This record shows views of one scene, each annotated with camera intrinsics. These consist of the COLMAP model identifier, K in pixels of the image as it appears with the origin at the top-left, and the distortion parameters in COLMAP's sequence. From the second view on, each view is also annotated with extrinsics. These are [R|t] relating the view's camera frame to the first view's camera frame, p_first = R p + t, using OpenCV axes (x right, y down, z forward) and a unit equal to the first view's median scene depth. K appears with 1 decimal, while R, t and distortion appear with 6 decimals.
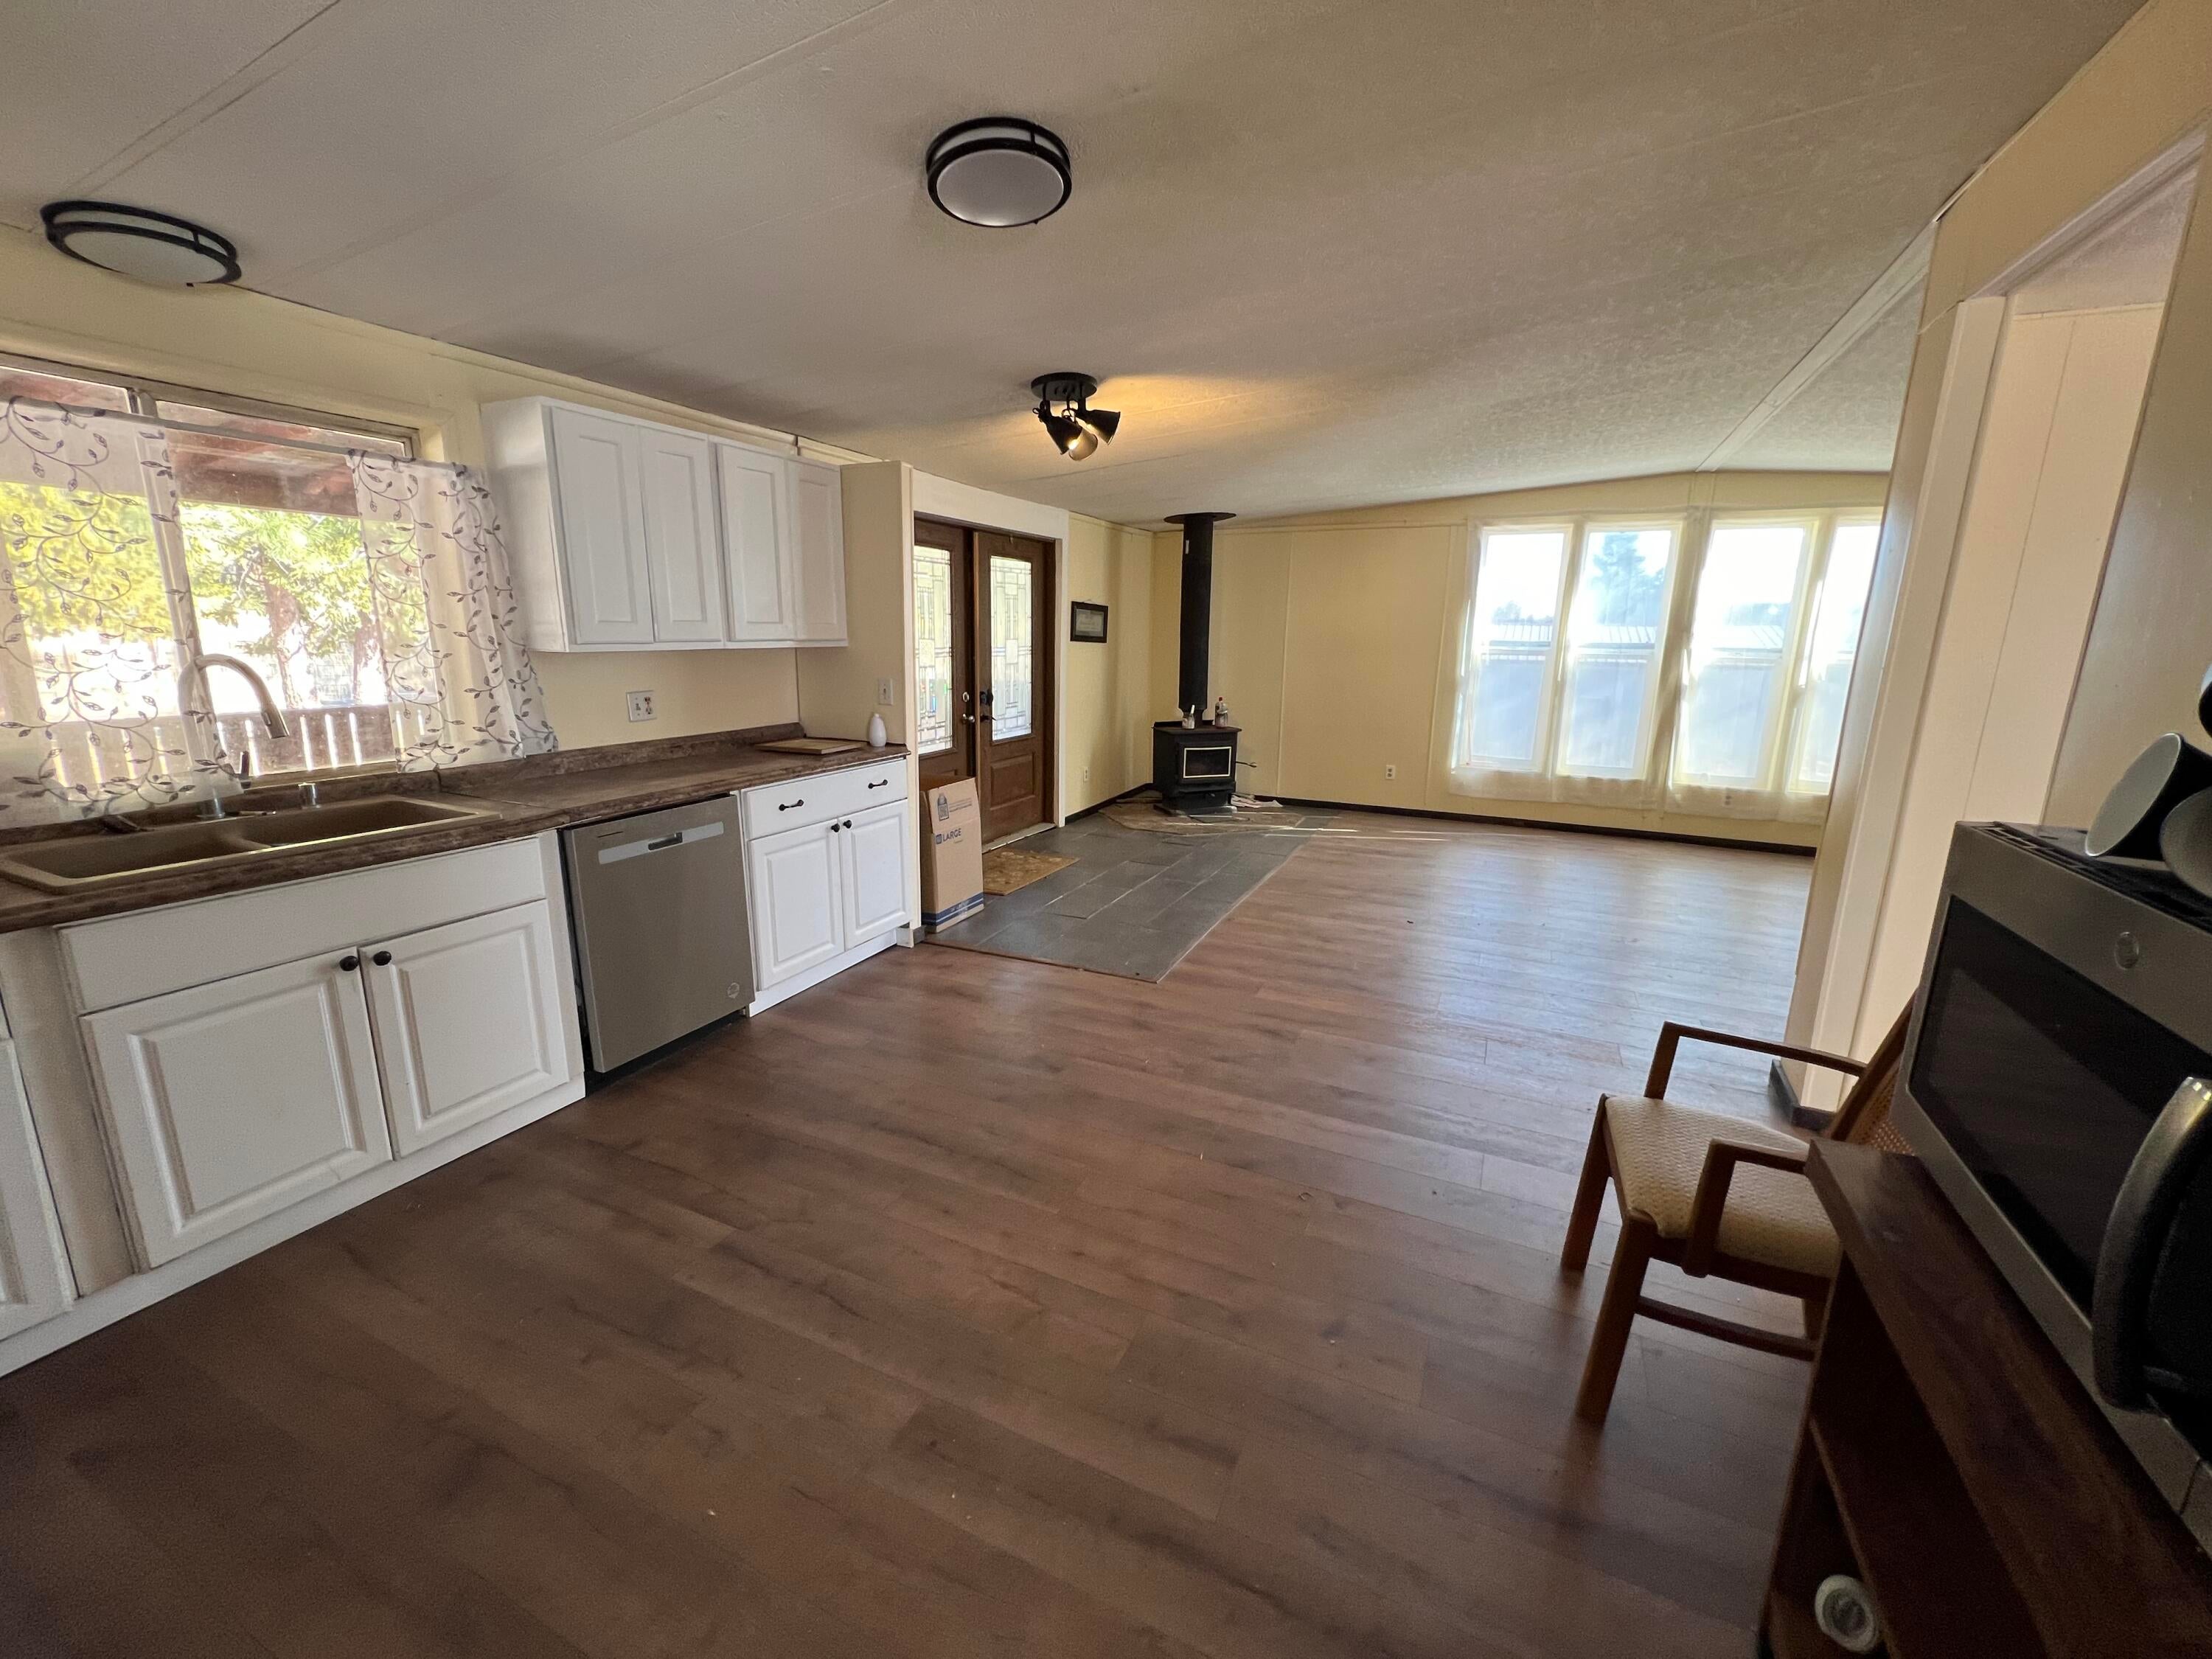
lens RADIAL K [[884.9, 0, 1109.1], [0, 884.9, 824.8], [0, 0, 1]] dist [0.000628, 0.000064]
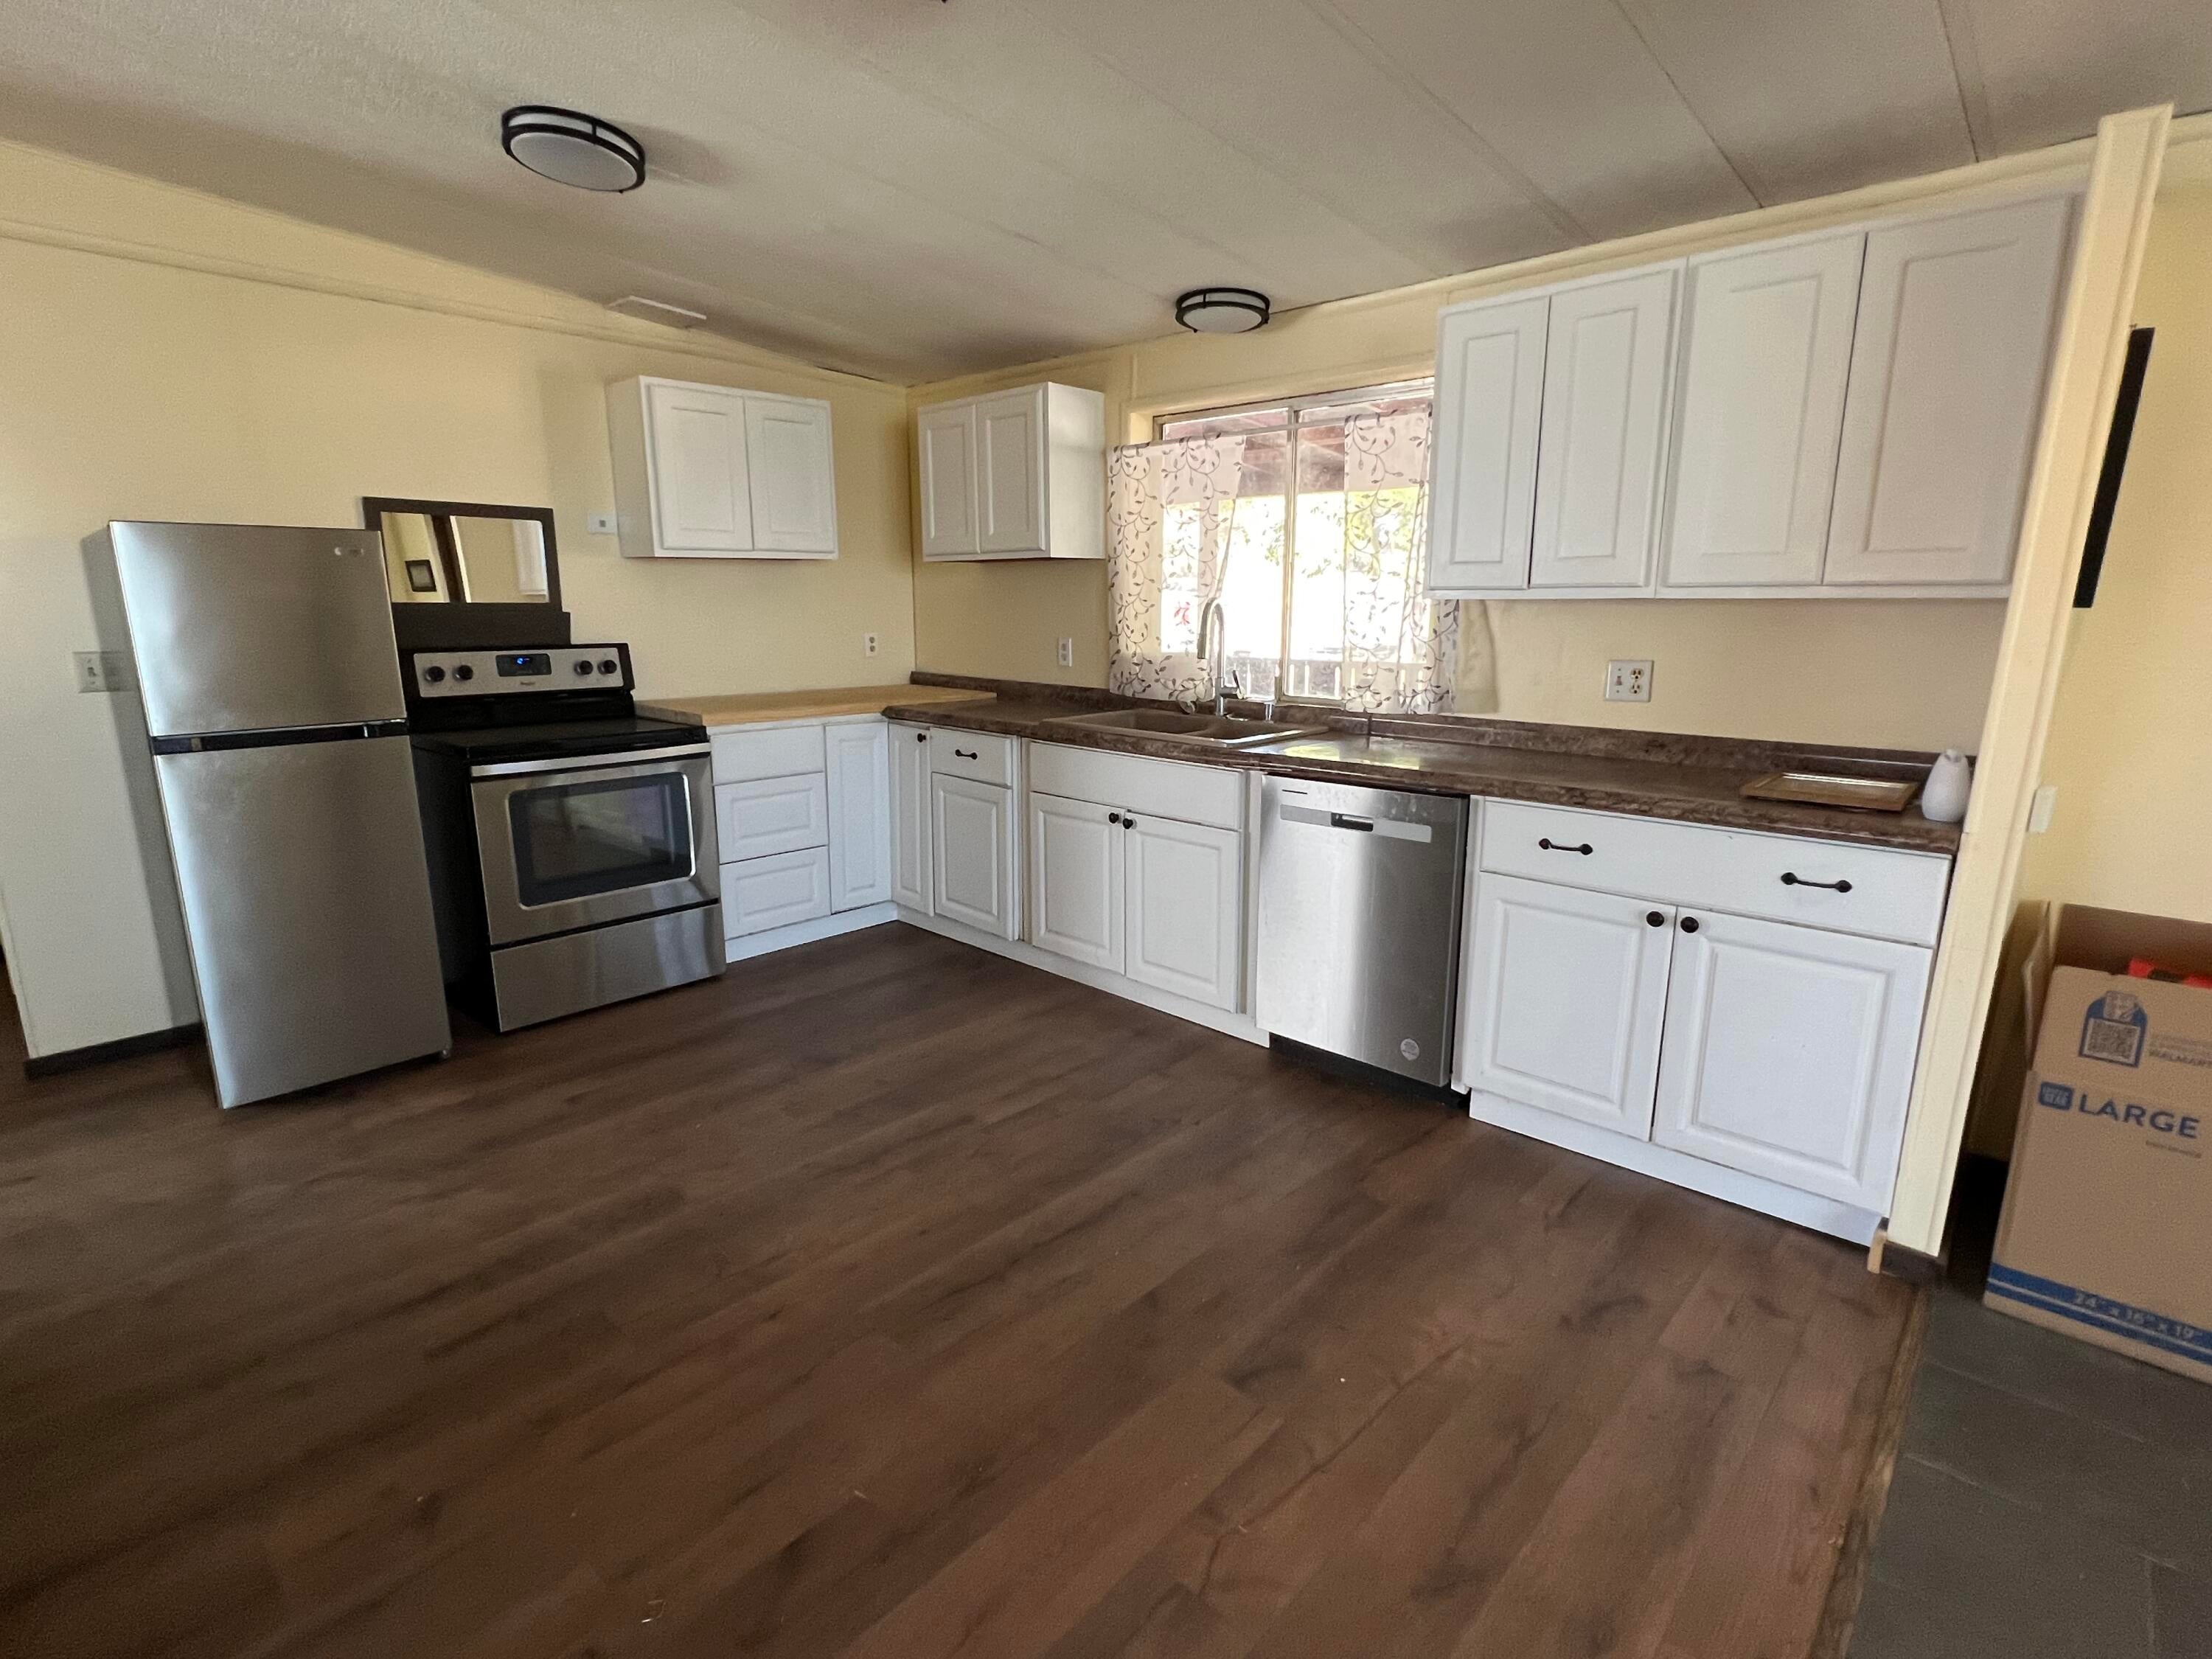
lens RADIAL K [[1071.5, 0, 1109.2], [0, 1071.5, 829.8], [0, 0, 1]] dist [0.000344, -0.000336]
pose [[-0.309639, 0.188923, -0.931897, 0.278534], [-0.208602, 0.942690, 0.260422, -0.102619], [0.927690, 0.275033, -0.252484, 0.559003]]
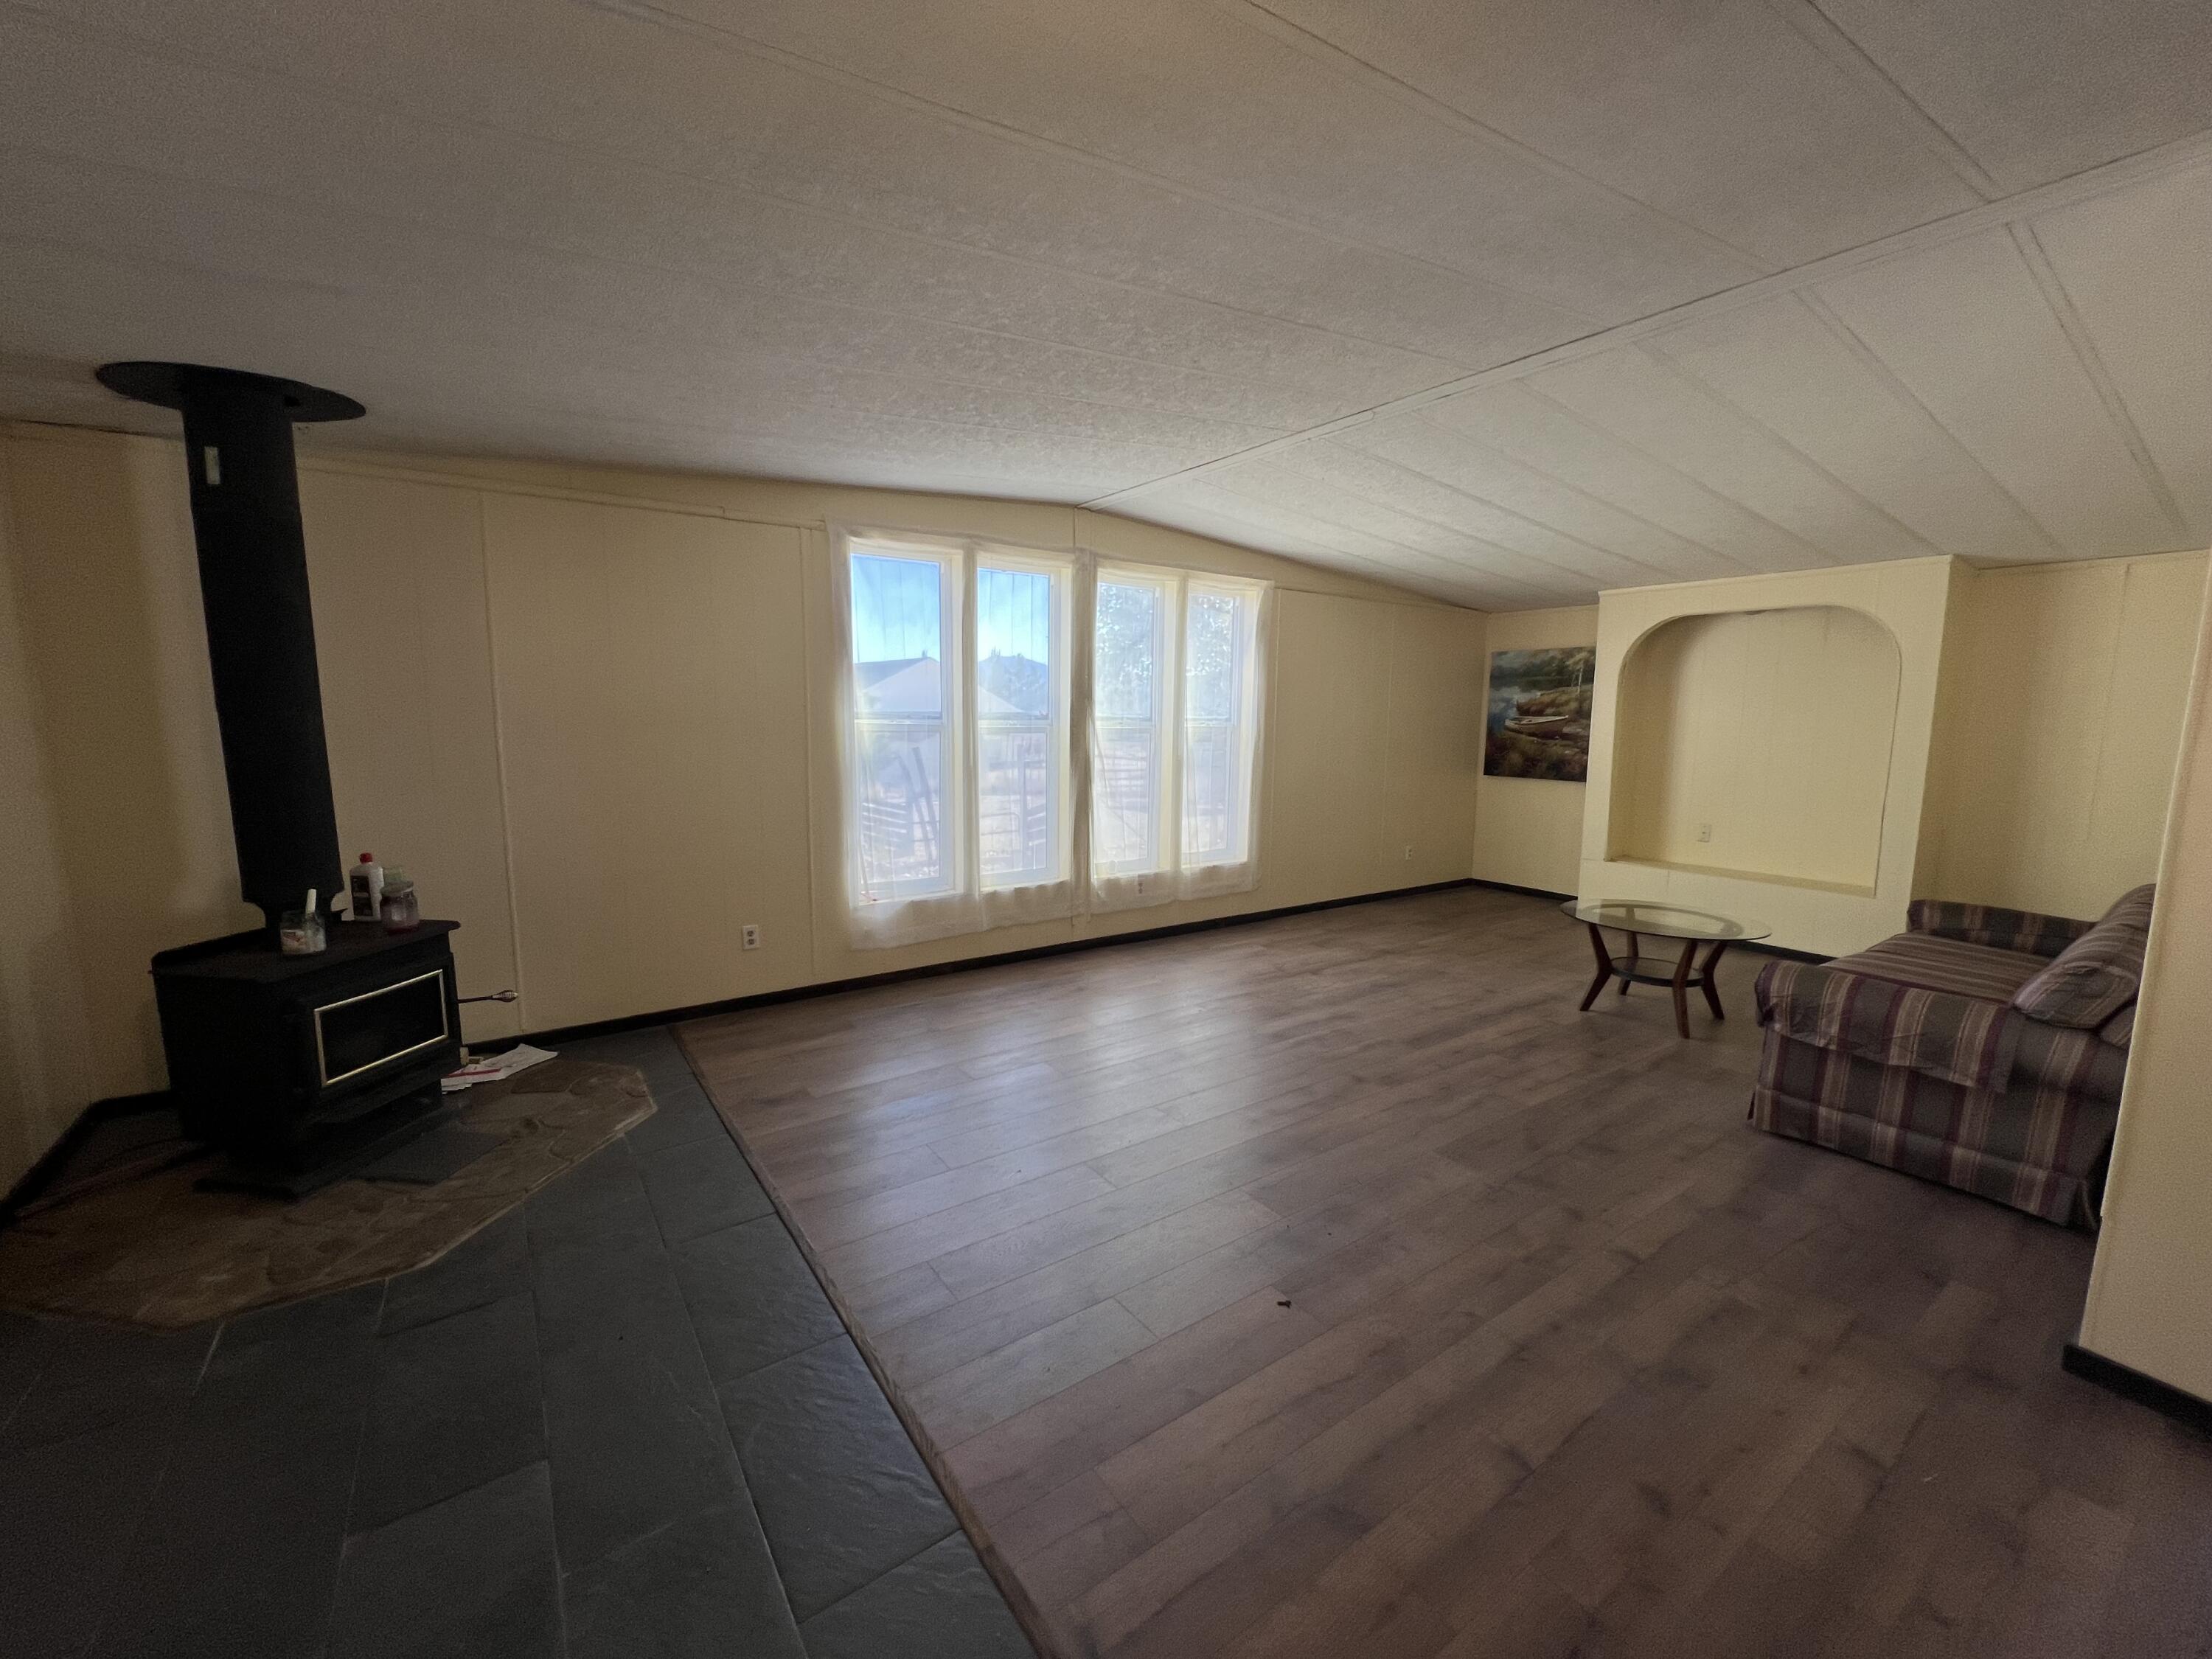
lens RADIAL K [[884.9, 0, 1109.1], [0, 884.9, 824.8], [0, 0, 1]] dist [0.000628, 0.000064]
pose [[0.501785, -0.122689, 0.856247, -0.073559], [0.180662, 0.982923, 0.034966, -0.151880], [-0.845915, 0.137146, 0.515382, 0.684029]]
